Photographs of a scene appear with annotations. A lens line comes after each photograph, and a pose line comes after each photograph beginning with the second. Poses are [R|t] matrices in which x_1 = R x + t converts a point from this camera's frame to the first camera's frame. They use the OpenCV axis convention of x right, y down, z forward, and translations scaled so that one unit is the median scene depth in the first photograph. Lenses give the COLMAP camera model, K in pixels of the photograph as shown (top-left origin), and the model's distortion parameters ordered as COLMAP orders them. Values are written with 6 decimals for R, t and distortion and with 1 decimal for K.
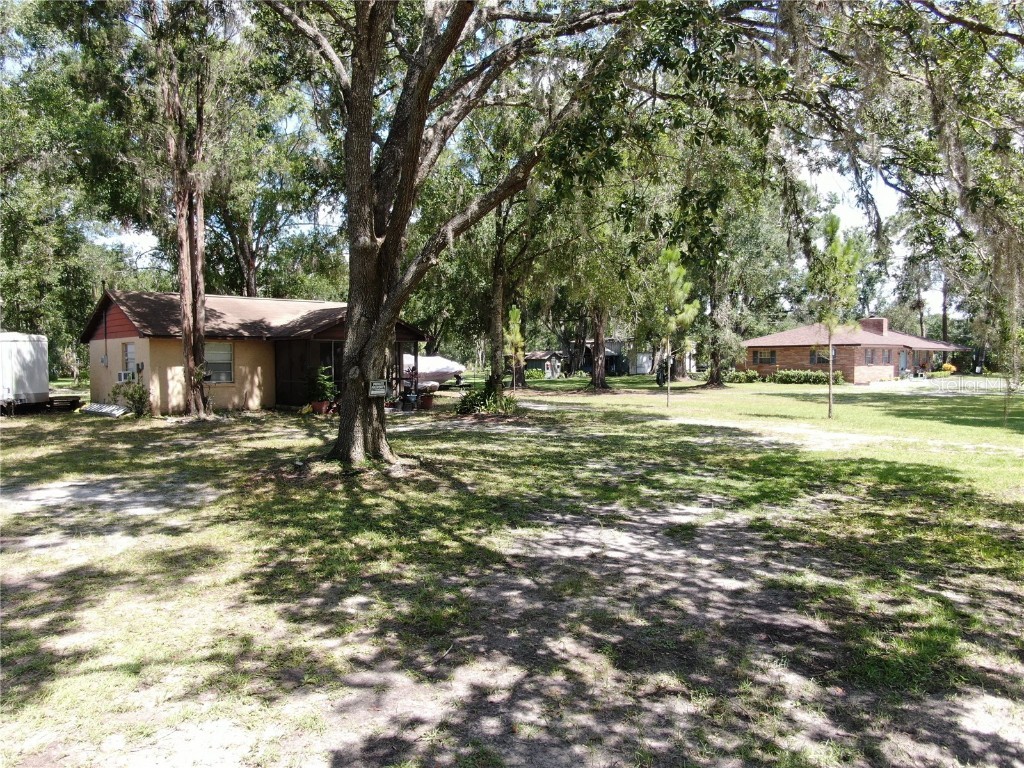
lens RADIAL K [[739.2, 0, 510.5], [0, 739.2, 383.9], [0, 0, 1]] dist [-0.008160, -0.002622]
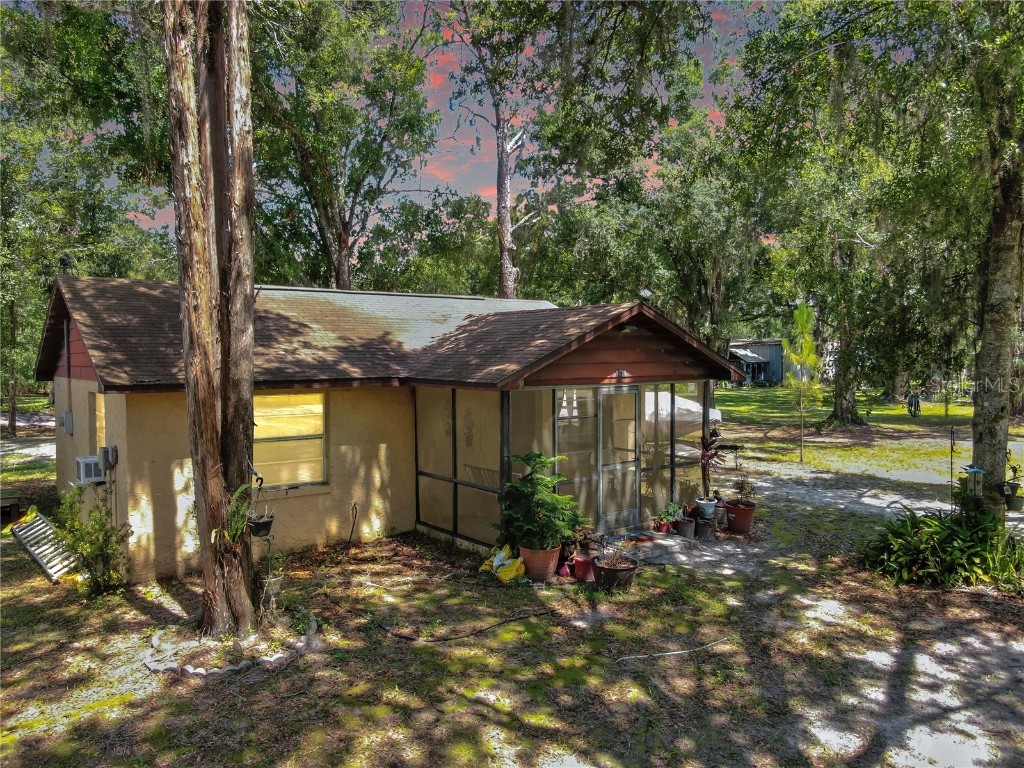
lens RADIAL K [[739.2, 0, 514.4], [0, 739.2, 380.6], [0, 0, 1]] dist [-0.008160, -0.002622]
pose [[0.996311, -0.000655, -0.085817, -0.224741], [0.000638, 1.000000, -0.000228, -0.062158], [0.085817, 0.000172, 0.996311, 0.567509]]
